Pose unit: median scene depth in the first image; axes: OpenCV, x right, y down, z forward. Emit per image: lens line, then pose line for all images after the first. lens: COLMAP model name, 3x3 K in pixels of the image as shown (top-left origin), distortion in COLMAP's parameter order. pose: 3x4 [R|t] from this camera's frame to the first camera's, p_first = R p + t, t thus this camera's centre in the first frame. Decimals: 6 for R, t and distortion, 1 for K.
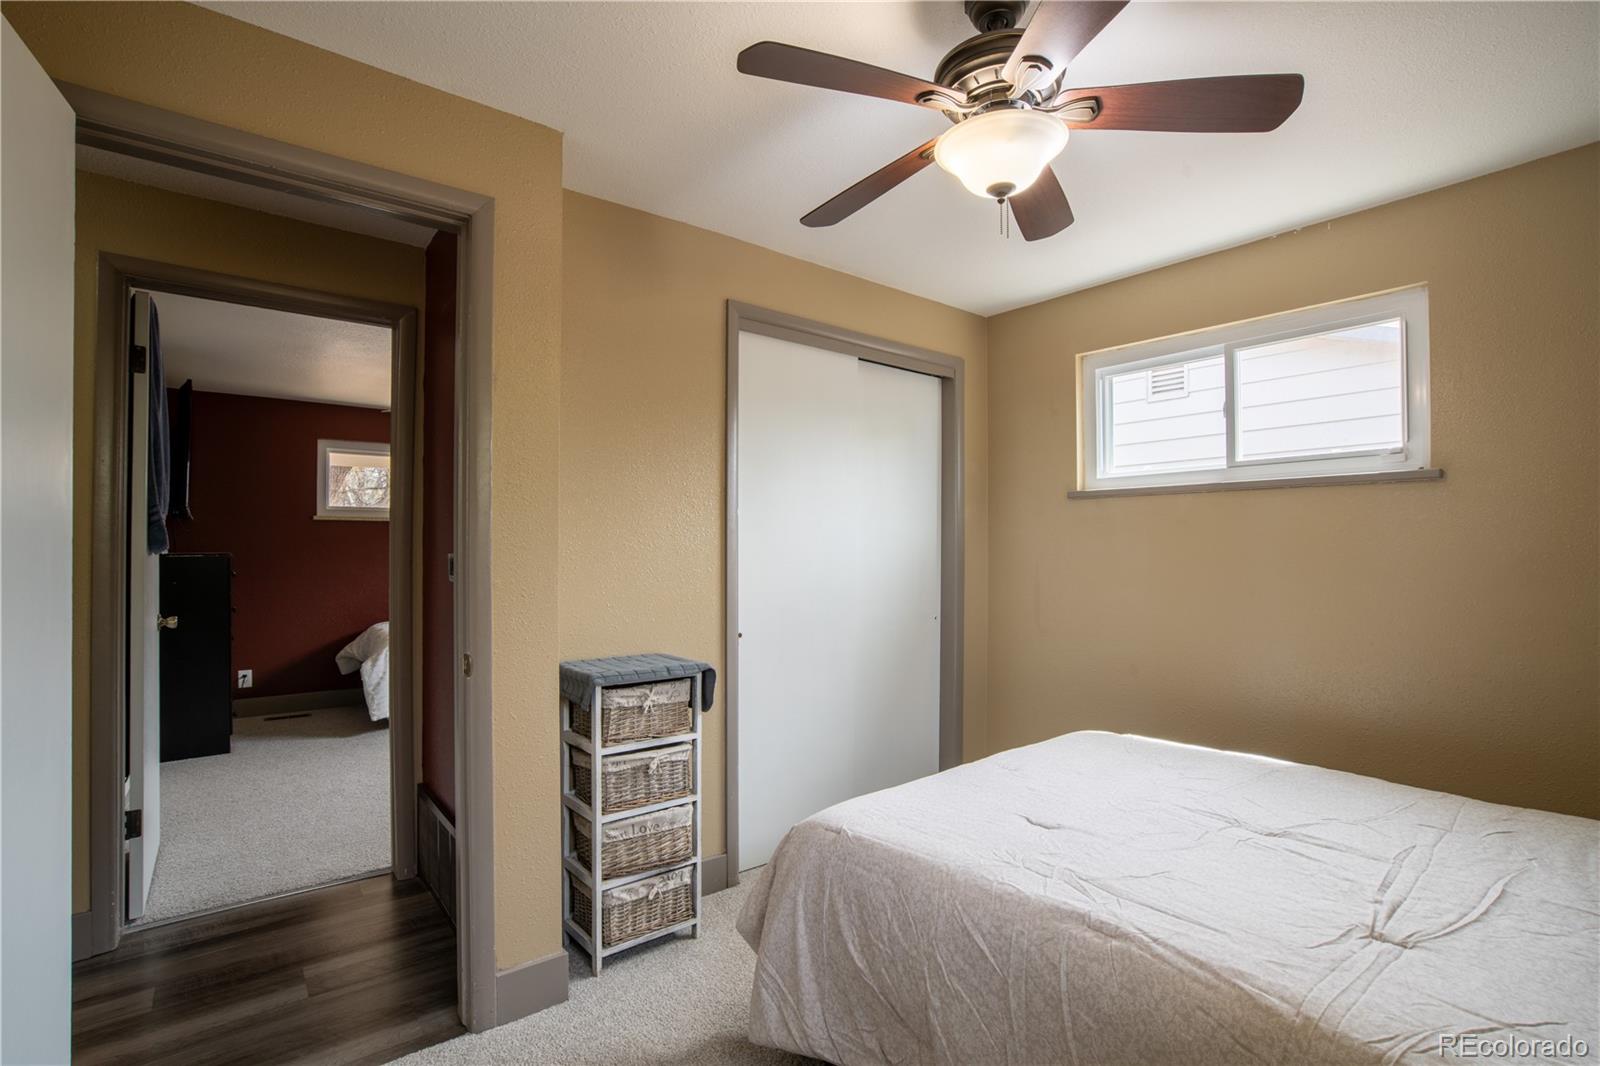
lens RADIAL K [[754.8, 0, 793.5], [0, 754.8, 540.9], [0, 0, 1]] dist [-0.083951, 0.052333]
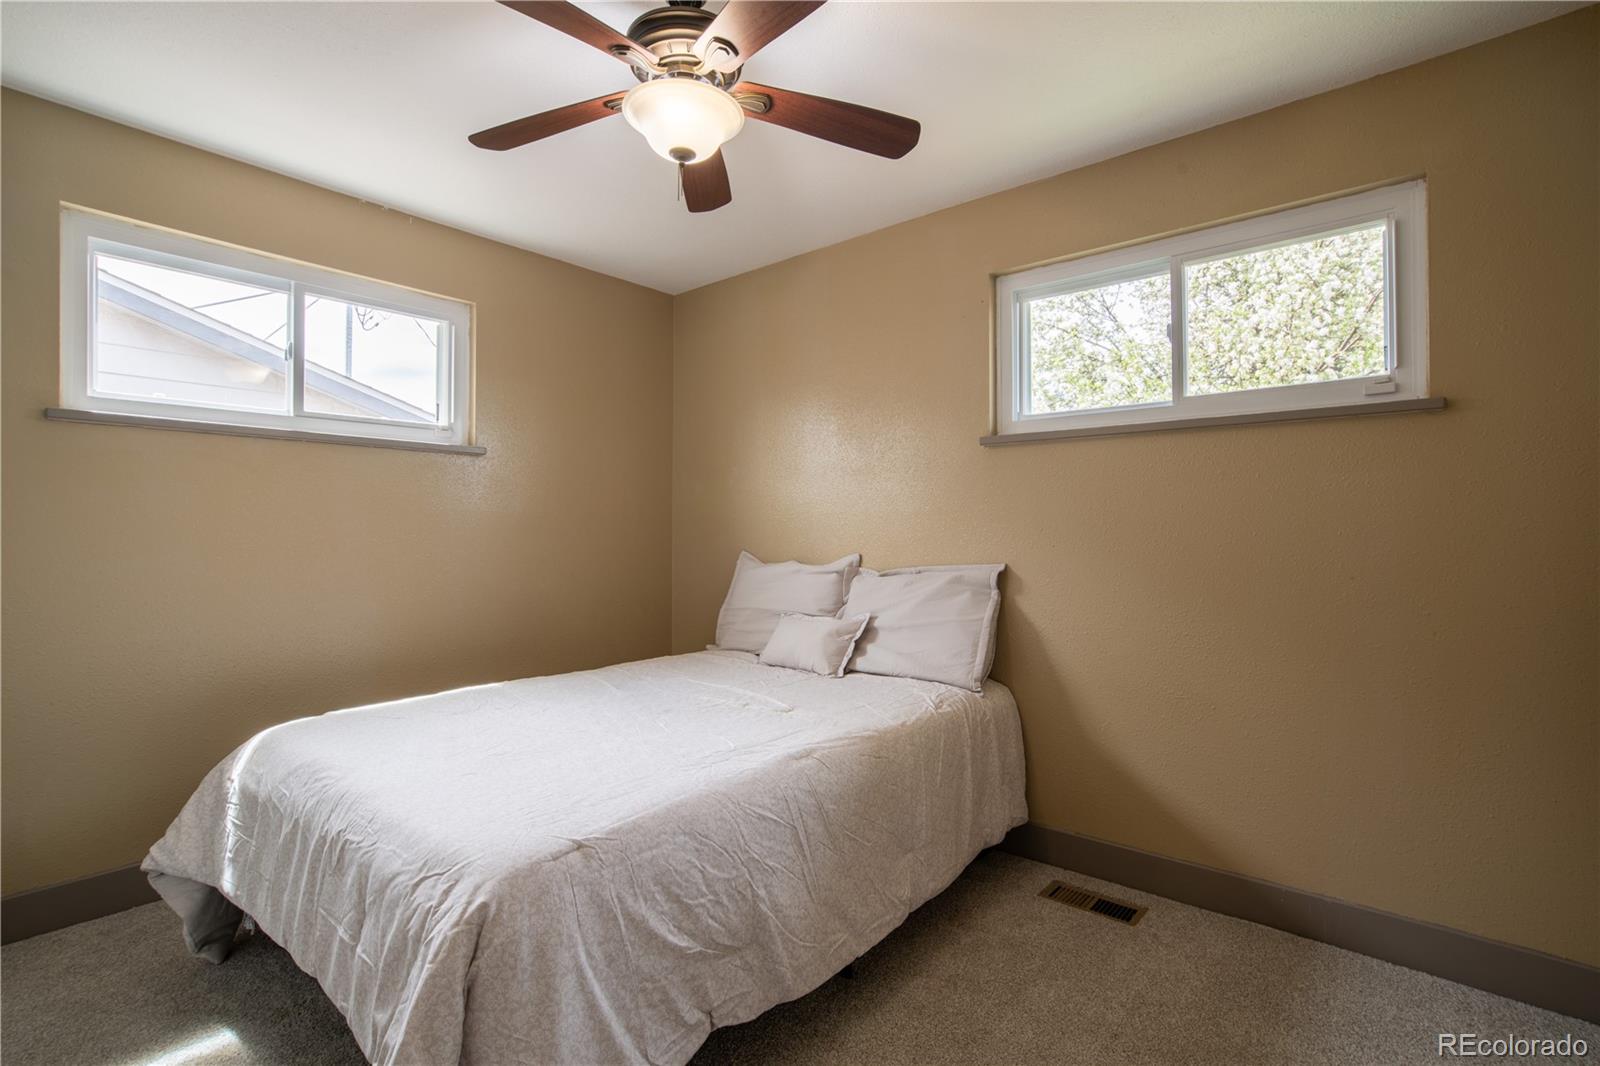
lens RADIAL K [[754.8, 0, 793.5], [0, 754.8, 540.9], [0, 0, 1]] dist [-0.083951, 0.052333]
pose [[-0.203773, -0.007797, 0.978987, -0.804483], [-0.010136, 0.999931, 0.005854, 0.082994], [-0.978966, -0.008730, -0.203838, 1.058216]]
